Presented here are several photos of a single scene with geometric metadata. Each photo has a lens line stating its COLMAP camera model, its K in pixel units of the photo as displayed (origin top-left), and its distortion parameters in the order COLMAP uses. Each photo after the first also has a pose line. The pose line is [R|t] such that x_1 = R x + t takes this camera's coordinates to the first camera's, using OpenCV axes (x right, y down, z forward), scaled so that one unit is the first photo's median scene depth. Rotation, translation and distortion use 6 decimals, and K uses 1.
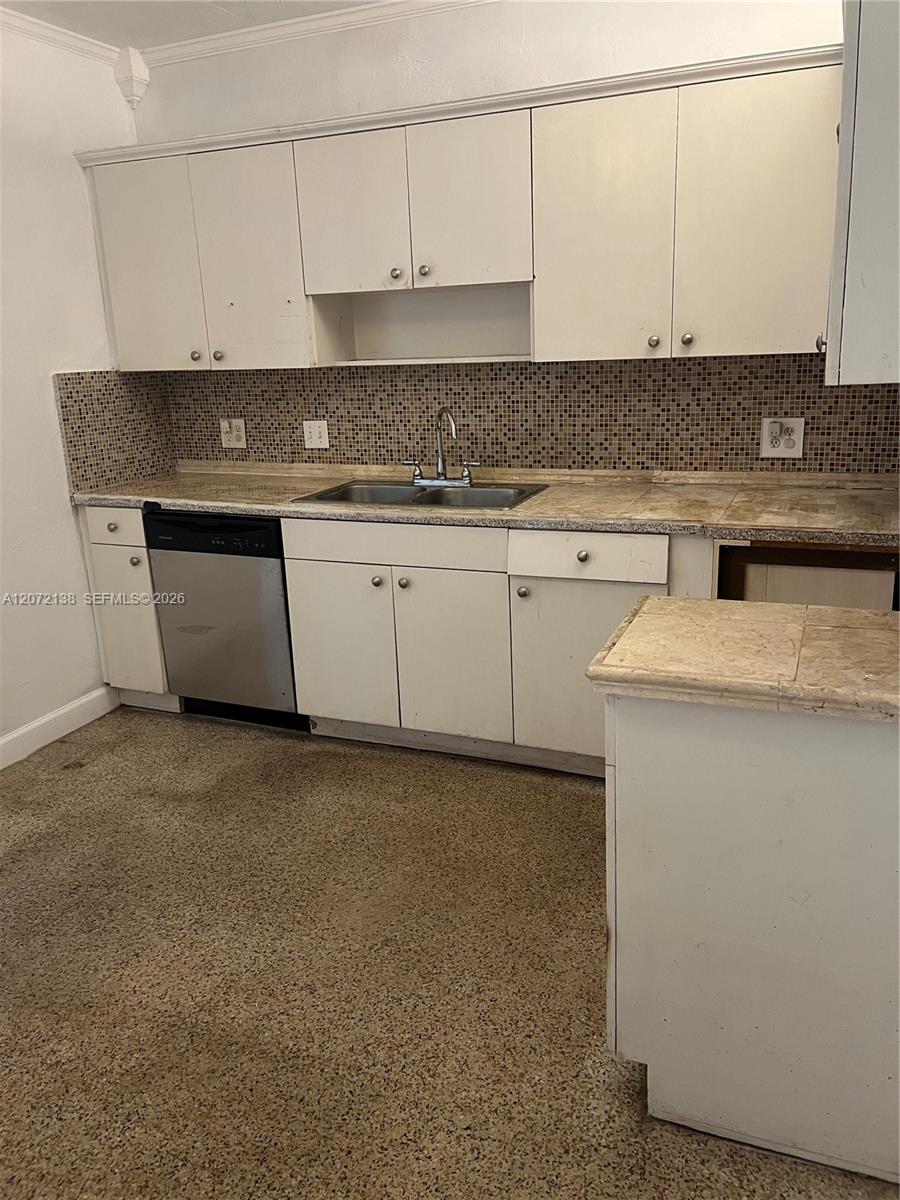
lens RADIAL K [[909.9, 0, 449.6], [0, 909.9, 596.6], [0, 0, 1]] dist [0.060004, -0.069130]
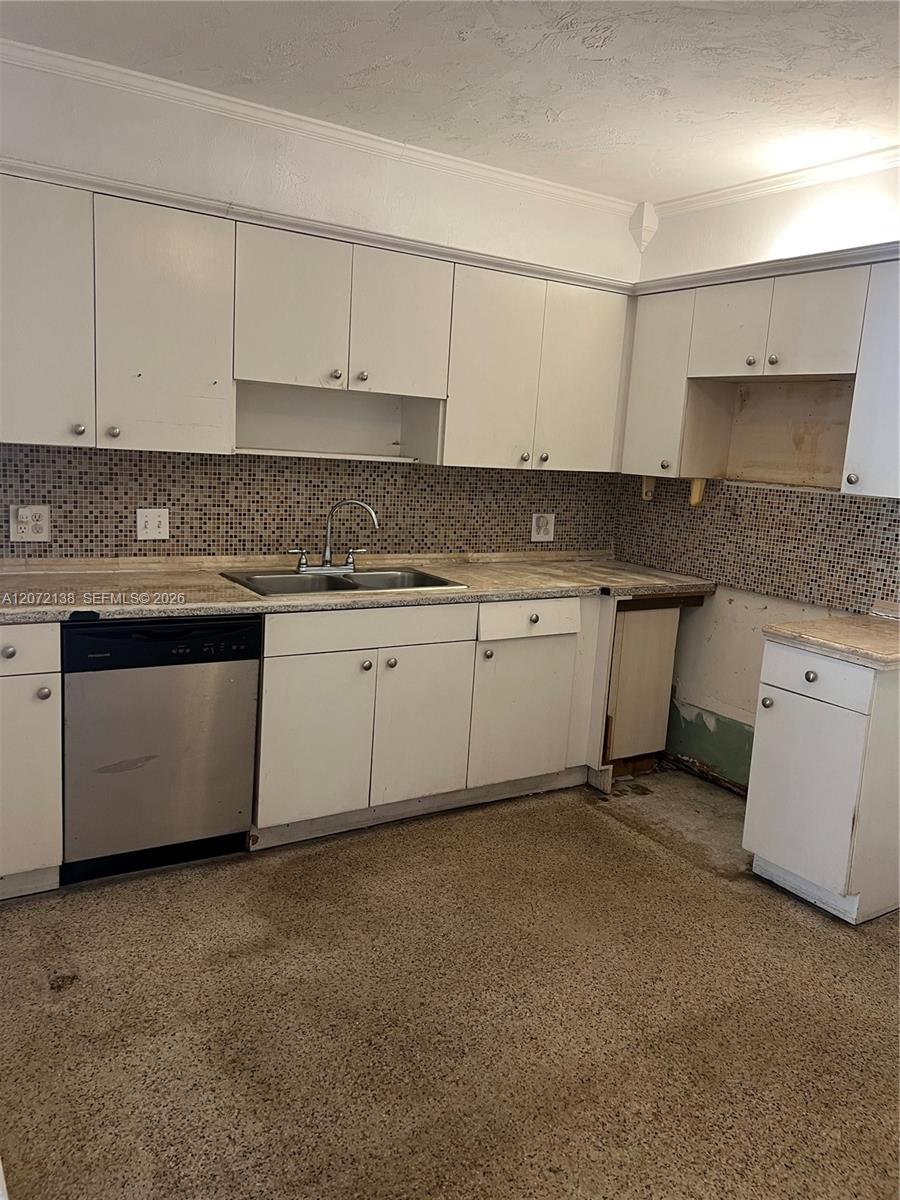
lens RADIAL K [[909.9, 0, 460.4], [0, 909.9, 606.3], [0, 0, 1]] dist [0.060004, -0.069130]
pose [[0.552081, -0.076351, 0.830287, -0.827455], [0.143857, 0.989588, -0.004655, -0.059979], [-0.821286, 0.122012, 0.557317, 0.311833]]
